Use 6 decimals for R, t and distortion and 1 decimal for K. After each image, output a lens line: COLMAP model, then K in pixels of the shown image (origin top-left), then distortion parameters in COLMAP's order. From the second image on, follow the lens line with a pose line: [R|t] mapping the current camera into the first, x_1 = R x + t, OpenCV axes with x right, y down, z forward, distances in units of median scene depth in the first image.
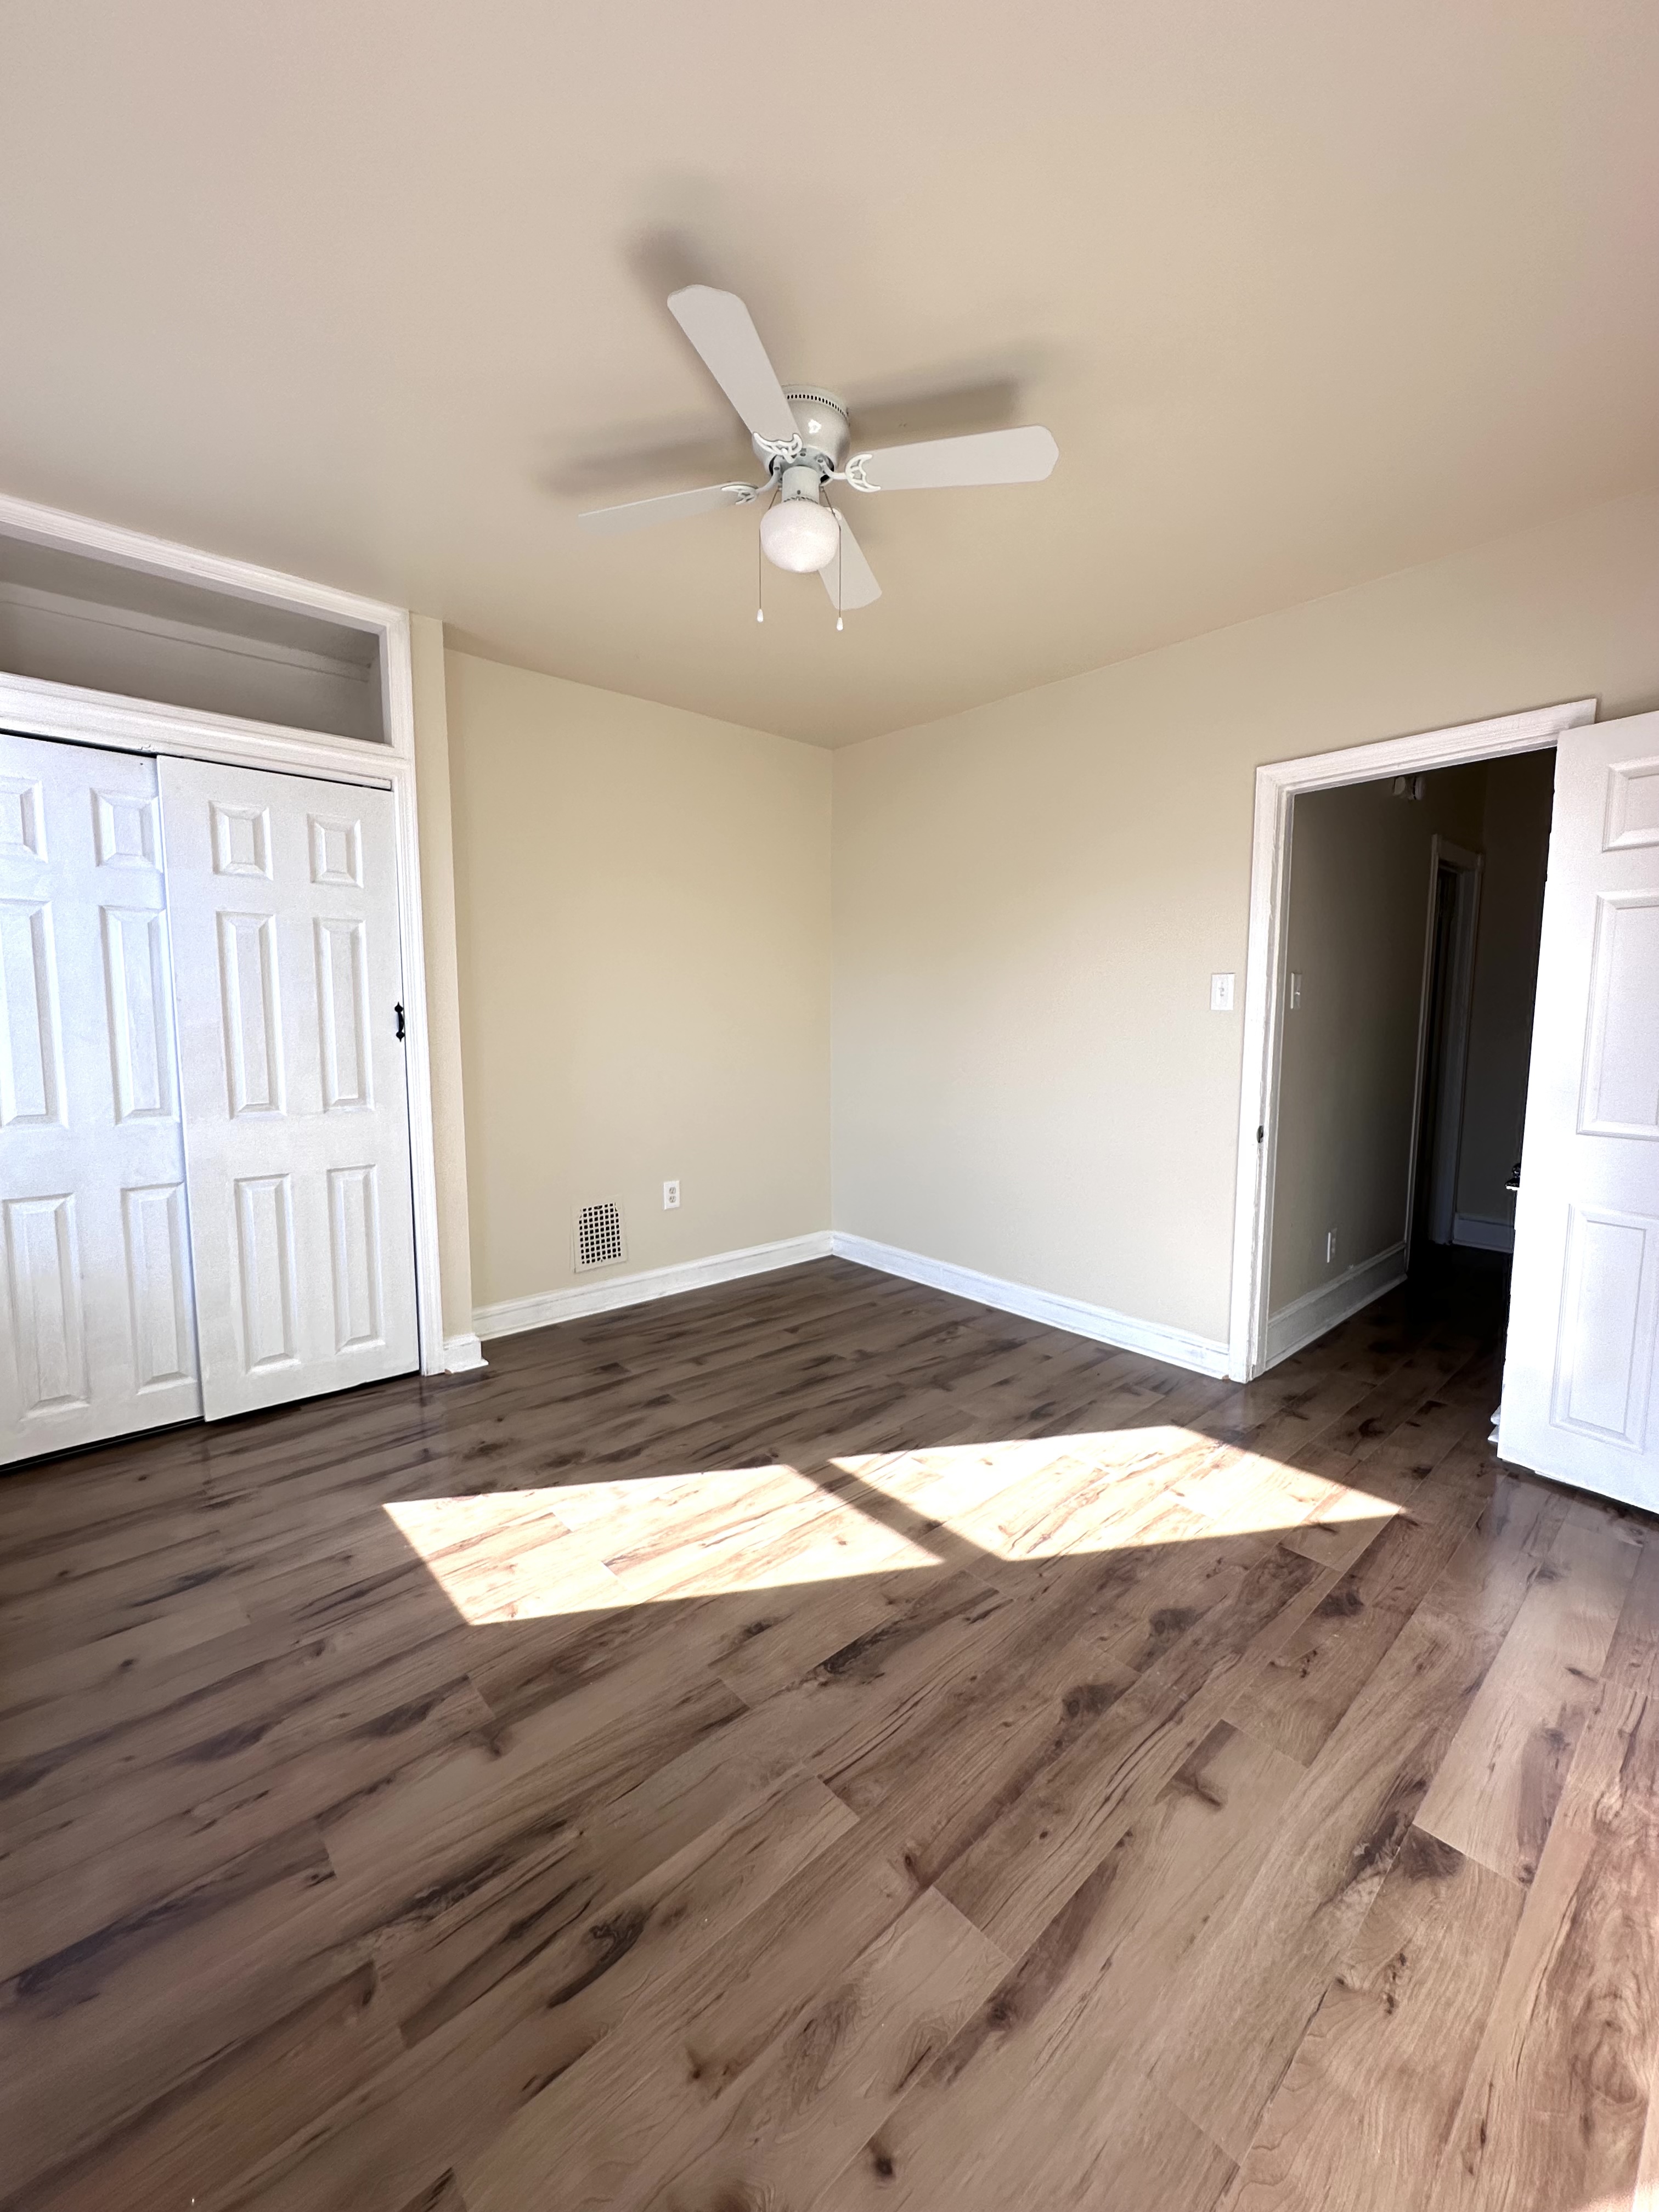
lens RADIAL K [[889.7, 0, 825.7], [0, 889.7, 1116.3], [0, 0, 1]] dist [-0.009535, 0.001101]
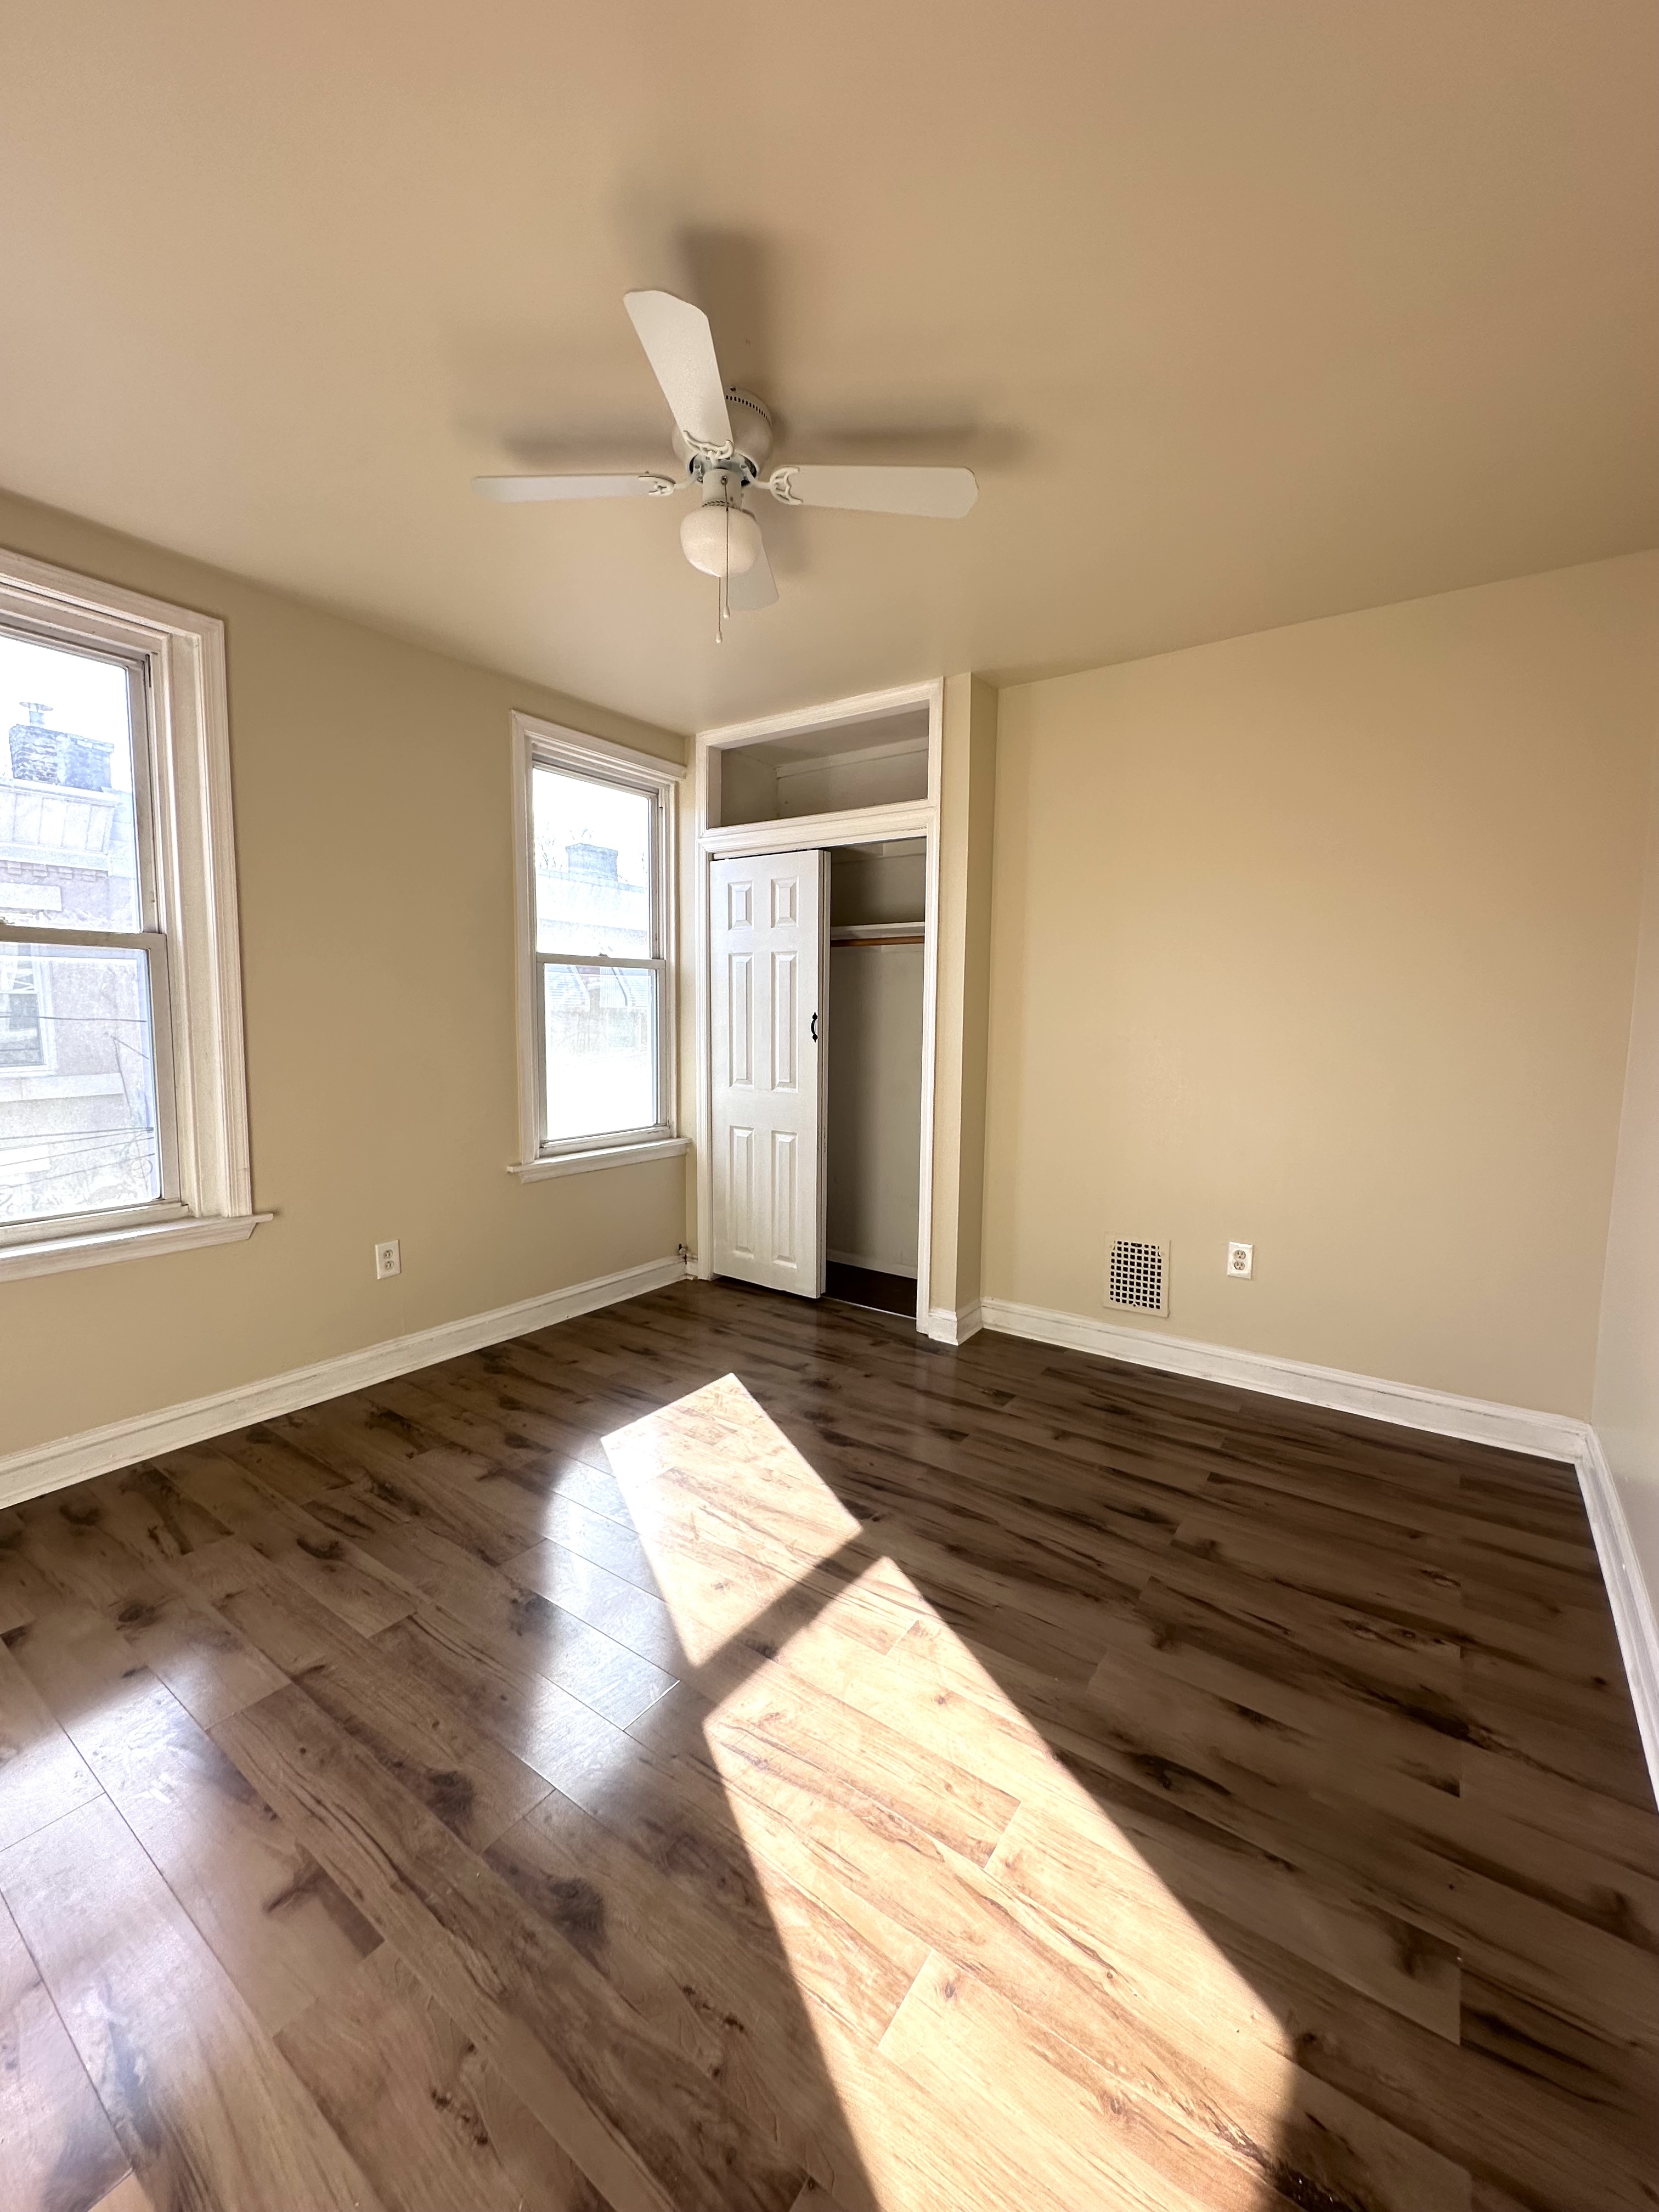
lens RADIAL K [[889.7, 0, 824.8], [0, 889.7, 1097.7], [0, 0, 1]] dist [-0.009535, 0.001101]
pose [[0.215426, 0.095468, -0.971842, 0.817551], [-0.127707, 0.989417, 0.068886, -0.098953], [0.968134, 0.109272, 0.225338, 0.758296]]
